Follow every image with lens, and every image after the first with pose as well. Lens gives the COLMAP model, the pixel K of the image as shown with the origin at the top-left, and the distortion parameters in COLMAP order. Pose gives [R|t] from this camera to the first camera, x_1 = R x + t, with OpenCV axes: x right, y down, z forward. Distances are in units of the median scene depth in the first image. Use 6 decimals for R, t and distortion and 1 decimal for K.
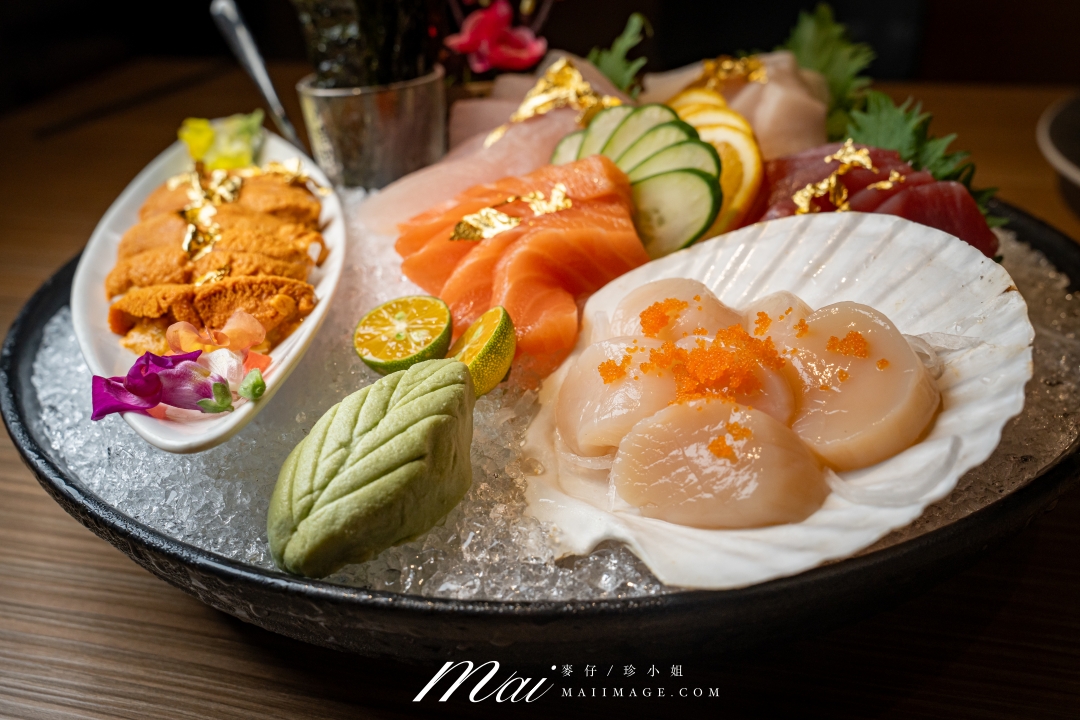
lens RADIAL K [[1323.2, 0, 540.6], [0, 1323.2, 359.6], [0, 0, 1]] dist [-0.008164, 0.000000]
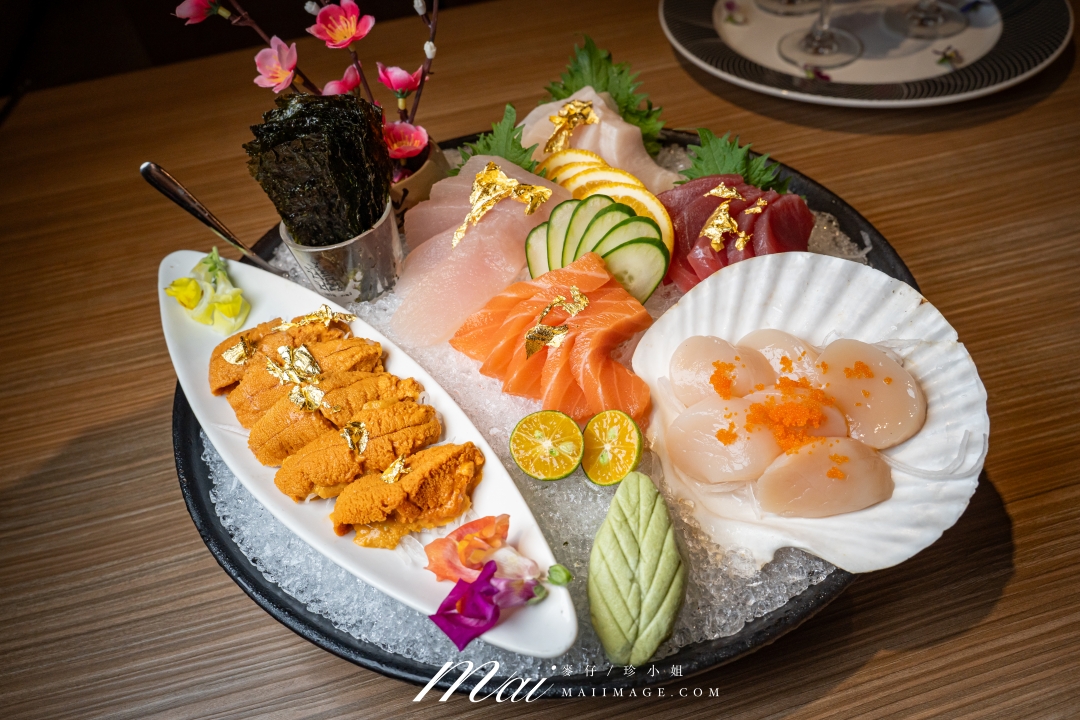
lens RADIAL K [[812.2, 0, 539.7], [0, 812.2, 360.7], [0, 0, 1]] dist [-0.005919, 0.000828]
pose [[0.842887, -0.416726, 0.340413, -0.368919], [0.270479, 0.875025, 0.401463, -0.451341], [-0.465170, -0.246313, 0.850263, 0.284623]]
